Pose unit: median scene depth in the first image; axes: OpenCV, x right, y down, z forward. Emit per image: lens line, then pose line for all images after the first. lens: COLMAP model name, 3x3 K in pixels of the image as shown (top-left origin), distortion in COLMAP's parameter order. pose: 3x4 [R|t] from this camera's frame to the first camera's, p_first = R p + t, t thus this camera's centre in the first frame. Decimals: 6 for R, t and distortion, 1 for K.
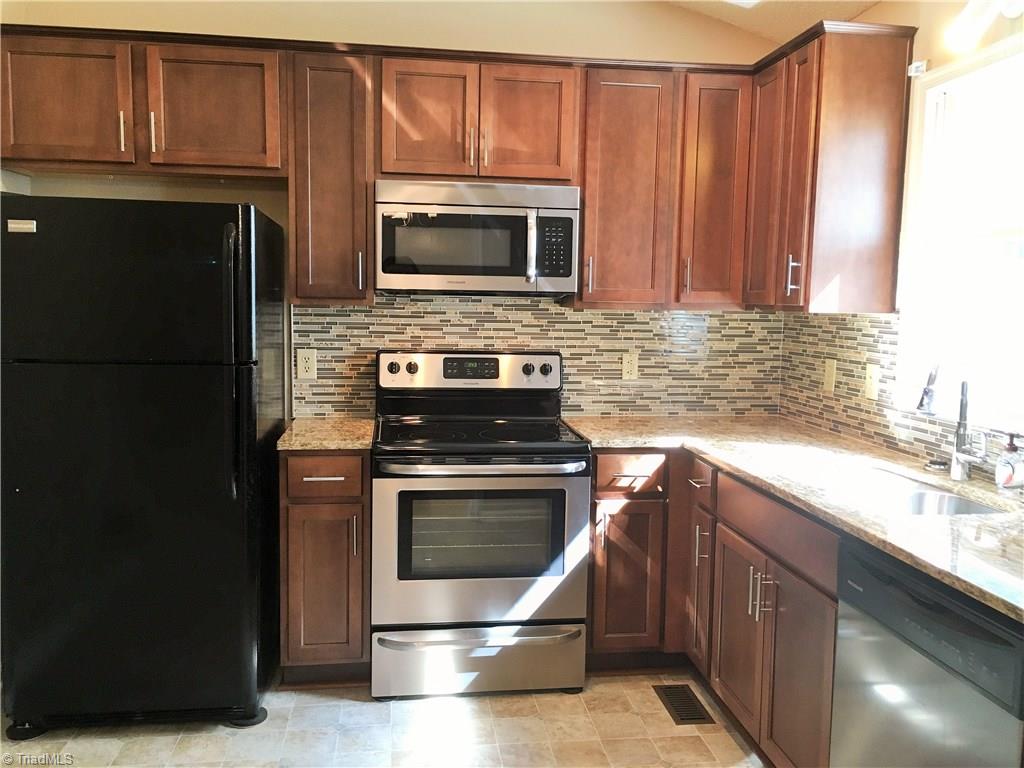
lens RADIAL K [[871.1, 0, 515.2], [0, 871.1, 378.3], [0, 0, 1]] dist [0.056479, -0.067442]
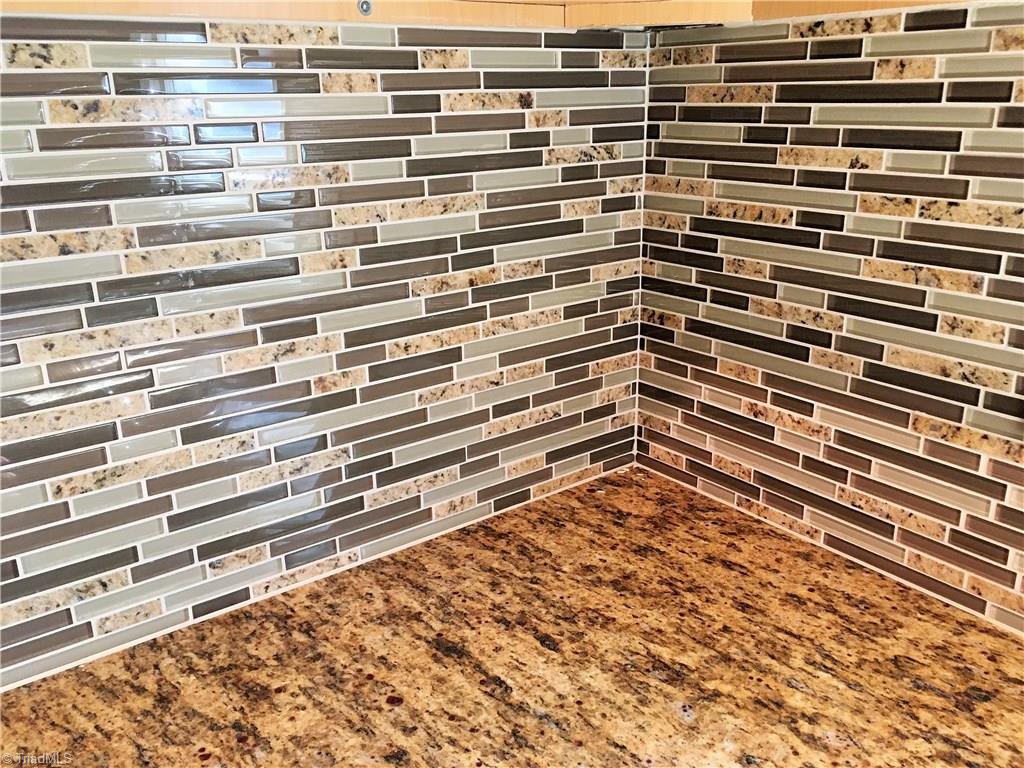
lens RADIAL K [[871.1, 0, 516.1], [0, 871.1, 380.8], [0, 0, 1]] dist [0.056479, -0.067442]
pose [[0.870203, -0.185974, 0.456245, 0.186445], [0.077163, 0.966040, 0.246601, -0.057658], [-0.486613, -0.179388, 0.855002, 0.954663]]
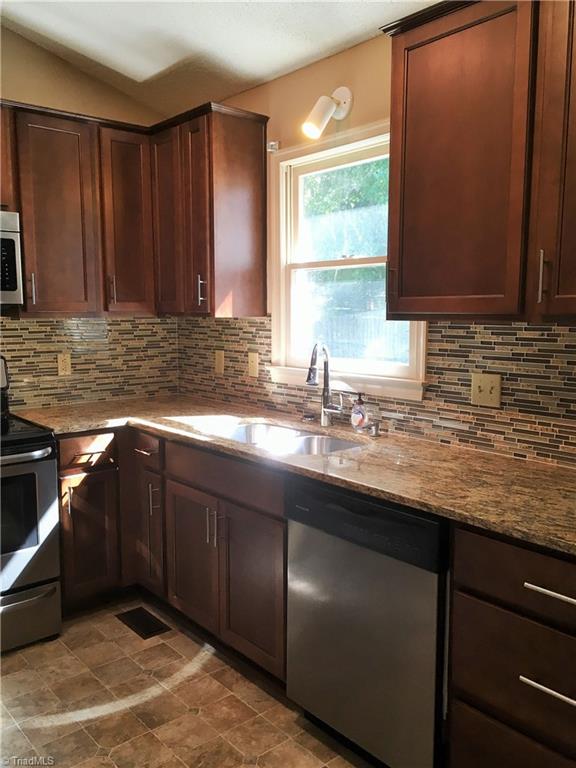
lens RADIAL K [[653.3, 0, 291.9], [0, 653.3, 385.7], [0, 0, 1]] dist [0.056479, -0.067442]
pose [[0.838162, -0.081769, 0.539257, -0.114987], [0.063876, 0.996611, 0.051838, -0.012849], [-0.541668, -0.009004, 0.840544, 0.065023]]
